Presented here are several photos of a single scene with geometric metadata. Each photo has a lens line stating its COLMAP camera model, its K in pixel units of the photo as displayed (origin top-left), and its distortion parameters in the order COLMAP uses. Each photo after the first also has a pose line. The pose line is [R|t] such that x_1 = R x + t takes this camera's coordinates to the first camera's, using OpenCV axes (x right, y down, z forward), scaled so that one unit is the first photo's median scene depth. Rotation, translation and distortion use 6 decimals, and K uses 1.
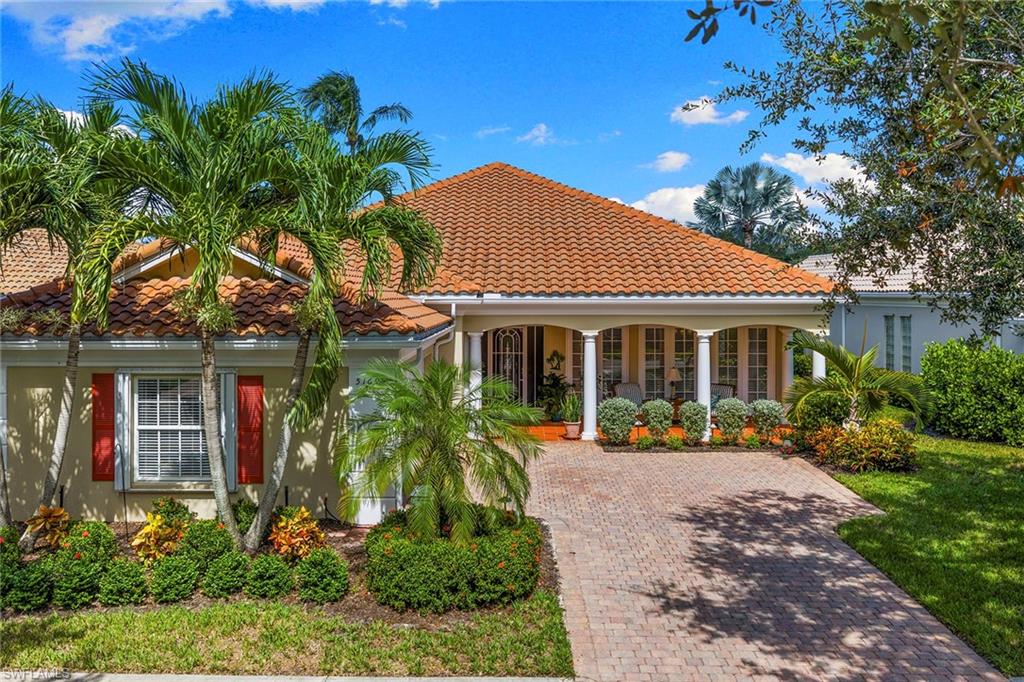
lens RADIAL K [[815.8, 0, 512.0], [0, 815.8, 341.0], [0, 0, 1]] dist [0.005206, -0.001170]
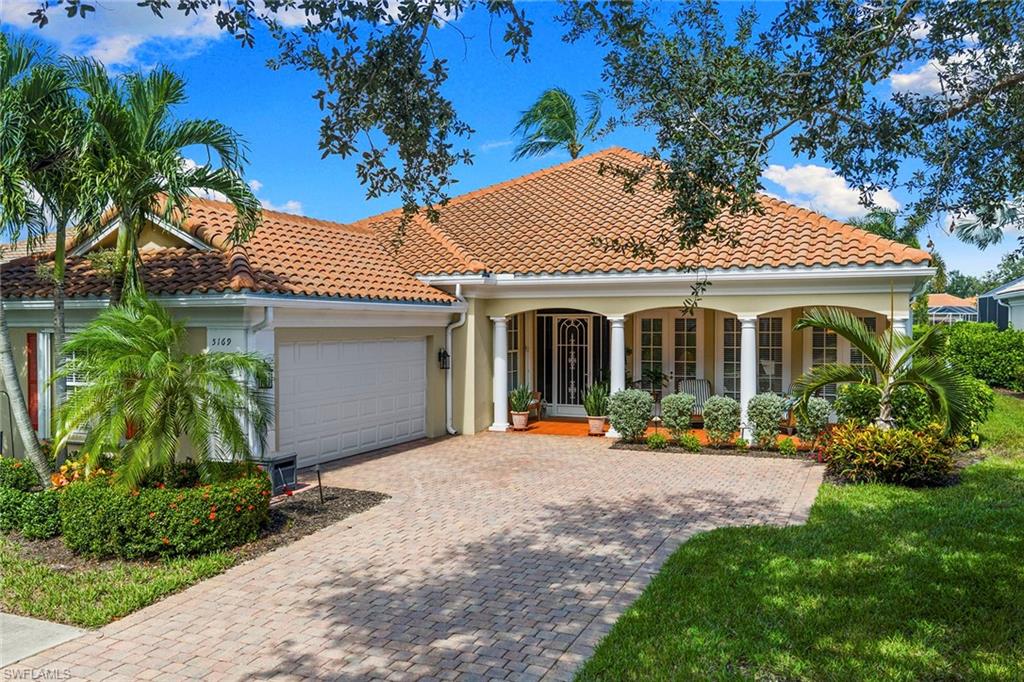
lens RADIAL K [[827.7, 0, 512.0], [0, 827.7, 341.0], [0, 0, 1]] dist [0.026237, -0.000450]
pose [[0.928368, 0.007977, -0.371576, 0.618865], [-0.019736, 0.999417, -0.027854, 0.083230], [0.371137, 0.033192, 0.927985, 0.229977]]
